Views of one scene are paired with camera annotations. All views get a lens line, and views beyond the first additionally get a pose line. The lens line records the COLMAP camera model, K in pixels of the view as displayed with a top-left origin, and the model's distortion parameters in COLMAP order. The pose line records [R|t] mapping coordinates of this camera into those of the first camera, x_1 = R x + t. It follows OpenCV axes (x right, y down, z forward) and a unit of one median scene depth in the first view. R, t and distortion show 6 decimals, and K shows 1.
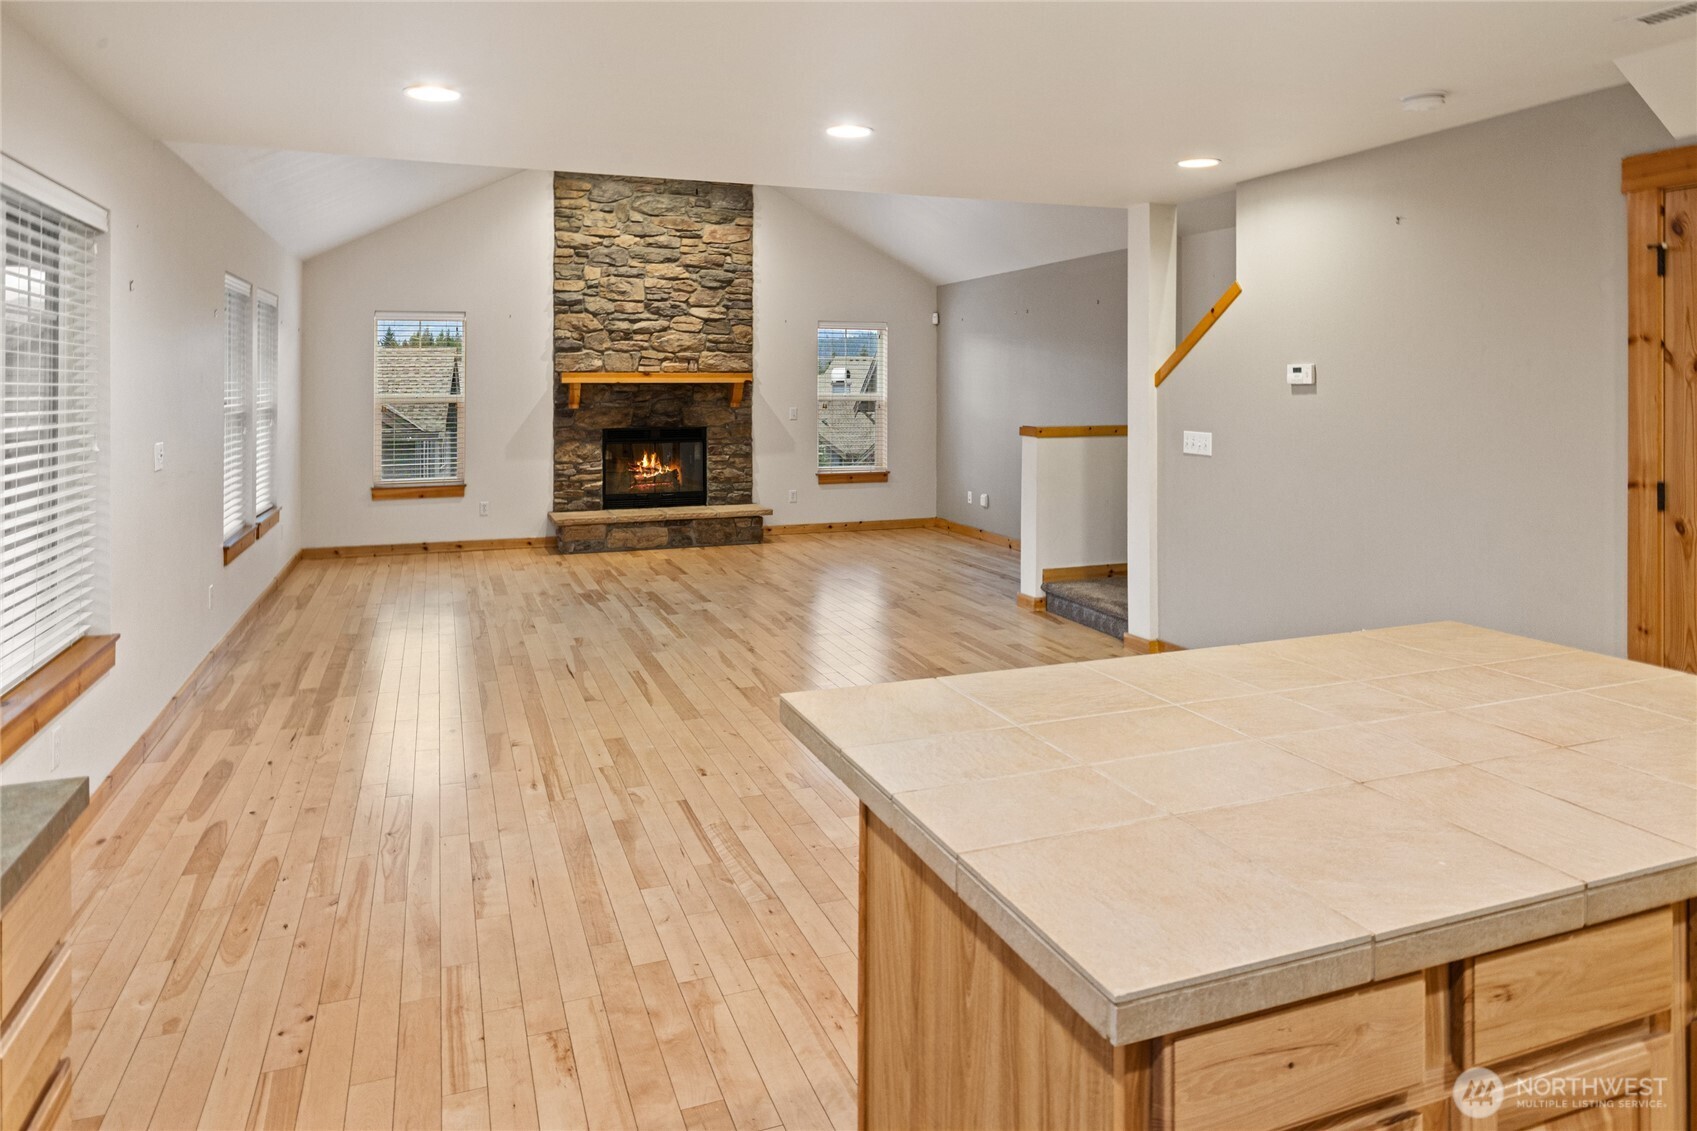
lens RADIAL K [[1081.3, 0, 847.7], [0, 1081.3, 401.6], [0, 0, 1]] dist [0.004289, 0.002774]
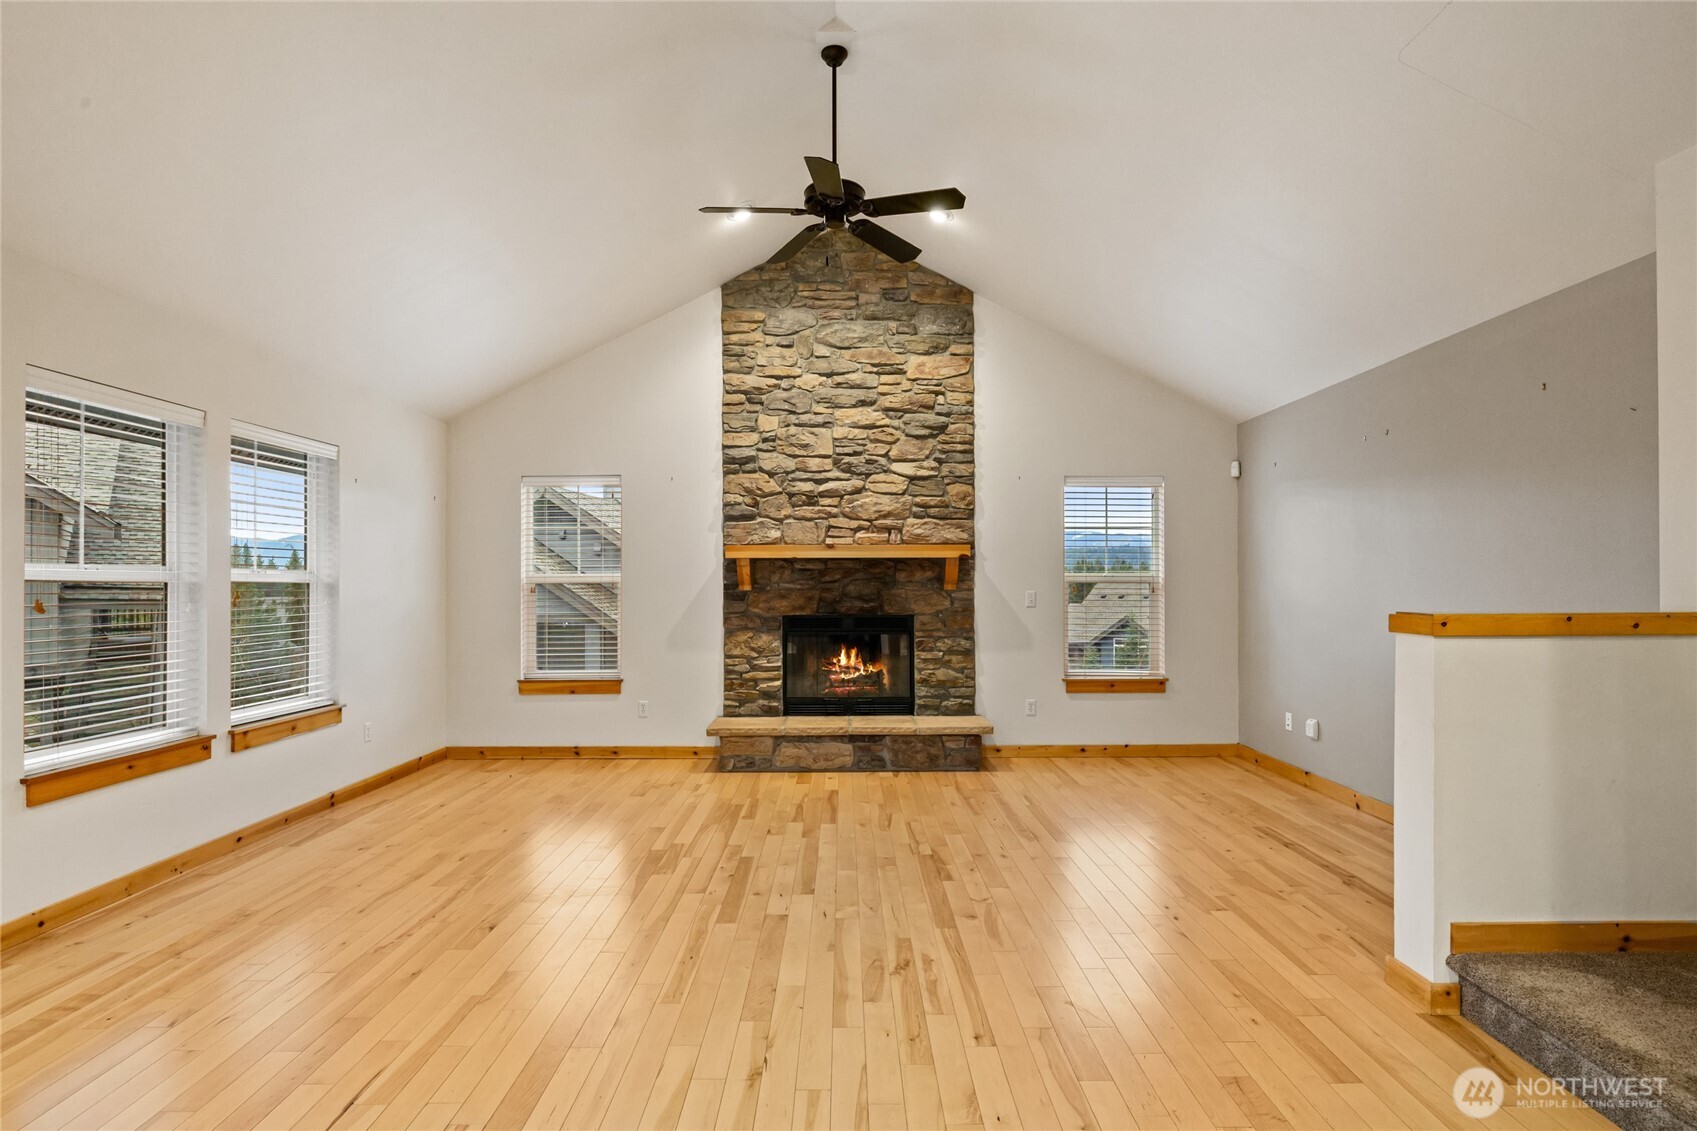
lens RADIAL K [[874.8, 0, 849.2], [0, 874.8, 587.0], [0, 0, 1]] dist [-0.004096, 0.002383]
pose [[0.934028, -0.002234, -0.357194, 0.054369], [-0.003548, 0.999873, -0.015530, 0.013801], [0.357183, 0.015773, 0.933901, 0.410566]]
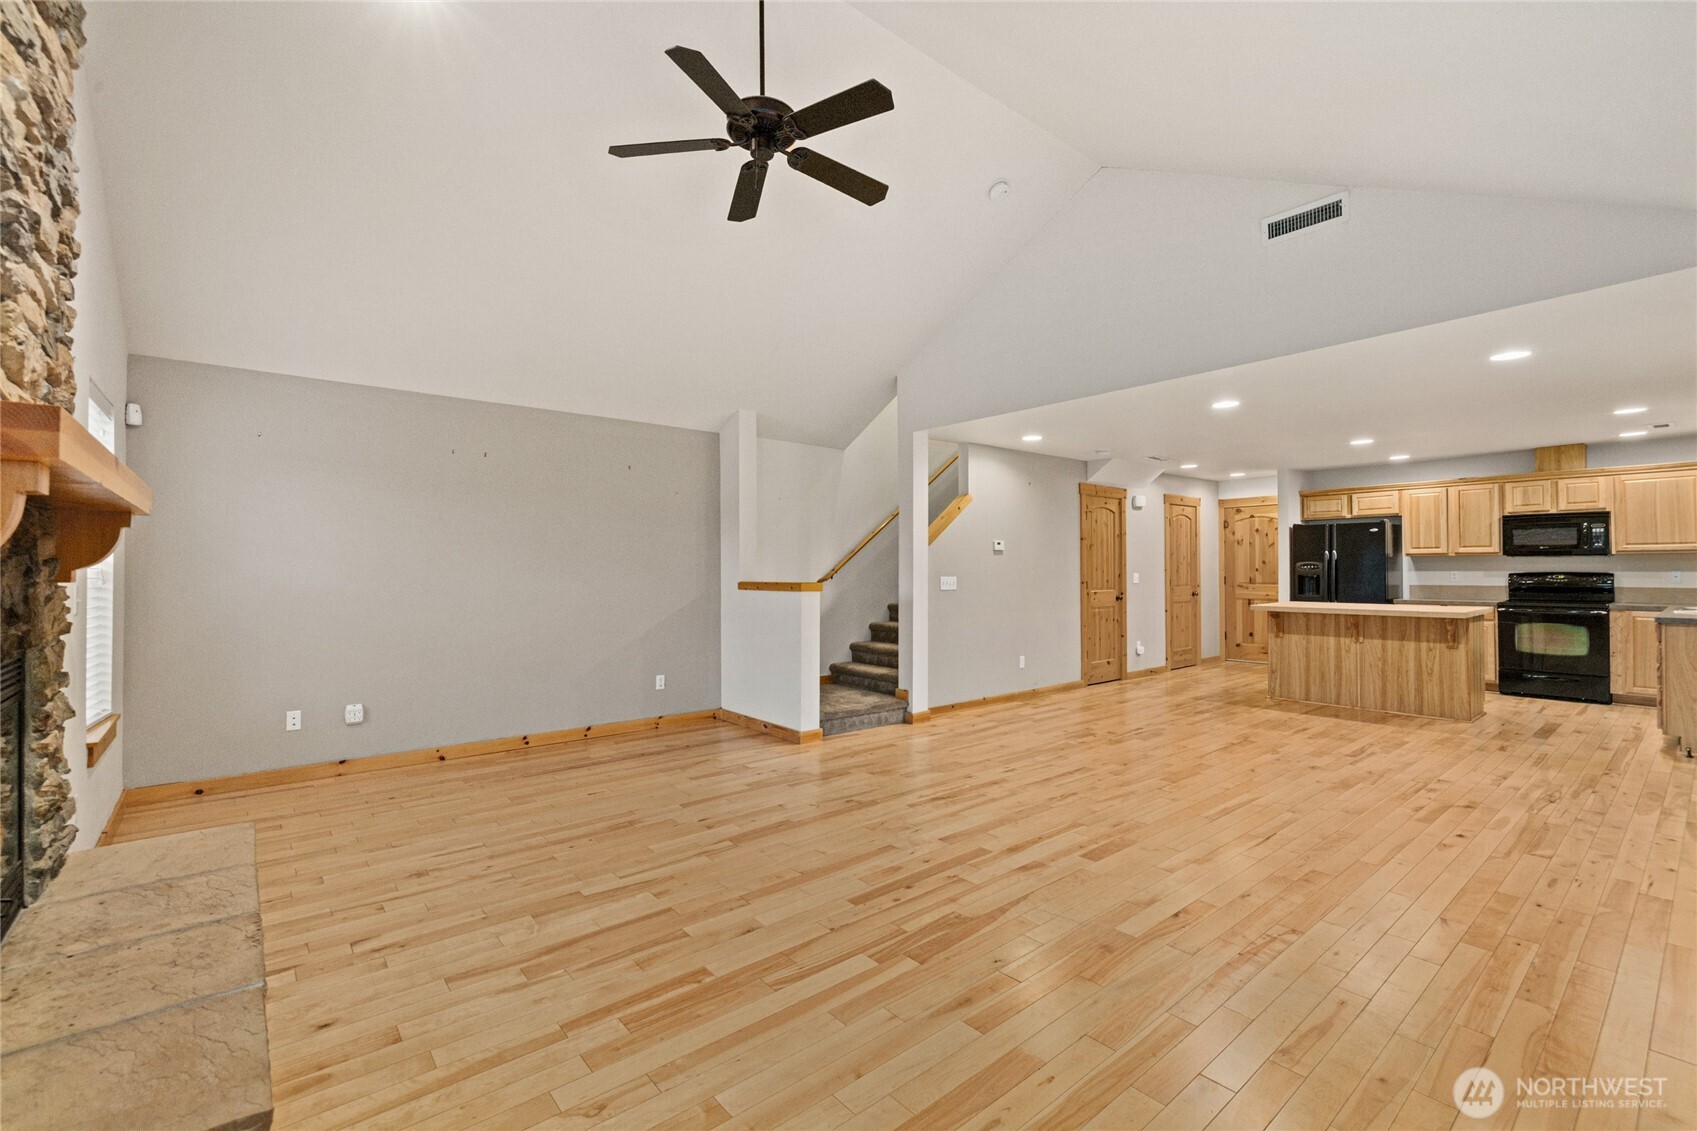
lens RADIAL K [[719.2, 0, 861.1], [0, 719.2, 565.1], [0, 0, 1]] dist [0.005072, 0.000106]
pose [[-0.328397, 0.007042, 0.944513, -0.423911], [0.018033, 0.999837, -0.001185, 0.004952], [-0.944367, 0.016643, -0.328471, 0.888589]]
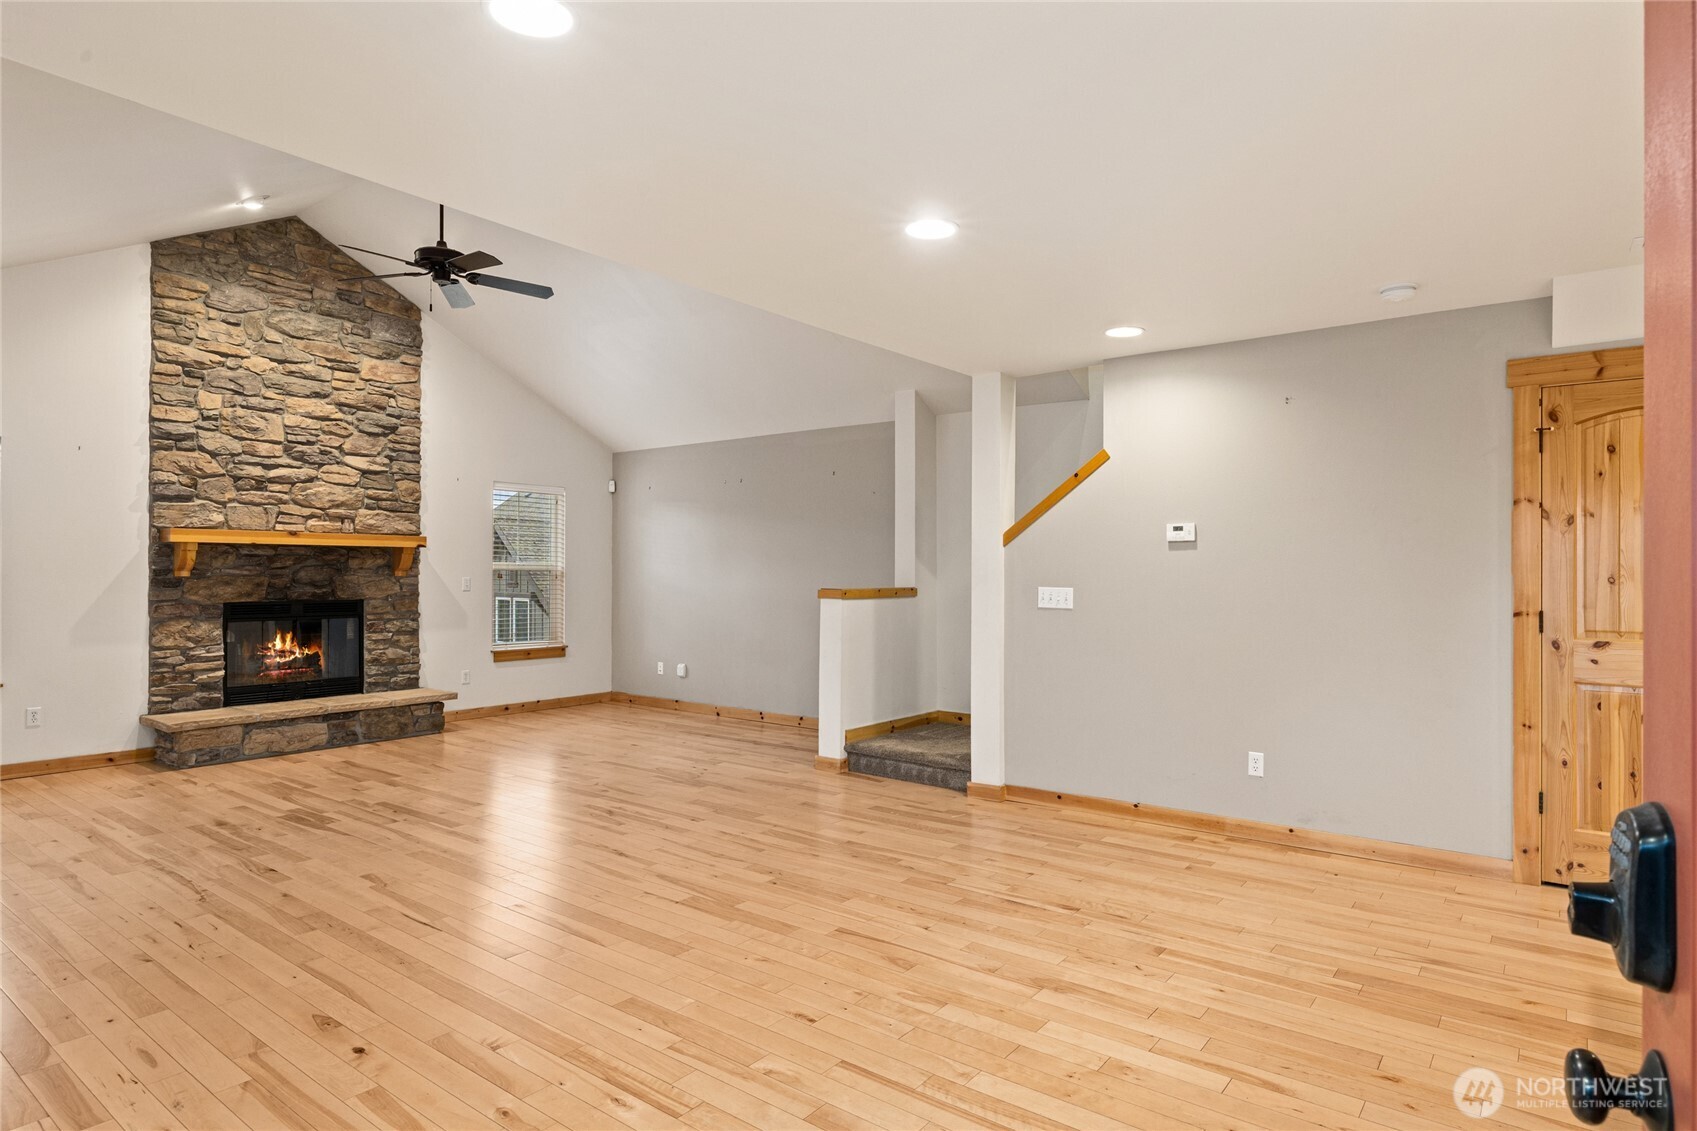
lens RADIAL K [[947.4, 0, 883.1], [0, 947.4, 588.4], [0, 0, 1]] dist [-0.001191, 0.001926]
pose [[0.842801, -0.005513, 0.538198, -0.195343], [0.004438, 0.999985, 0.003293, 0.014721], [-0.538208, -0.000387, 0.842812, 0.172886]]
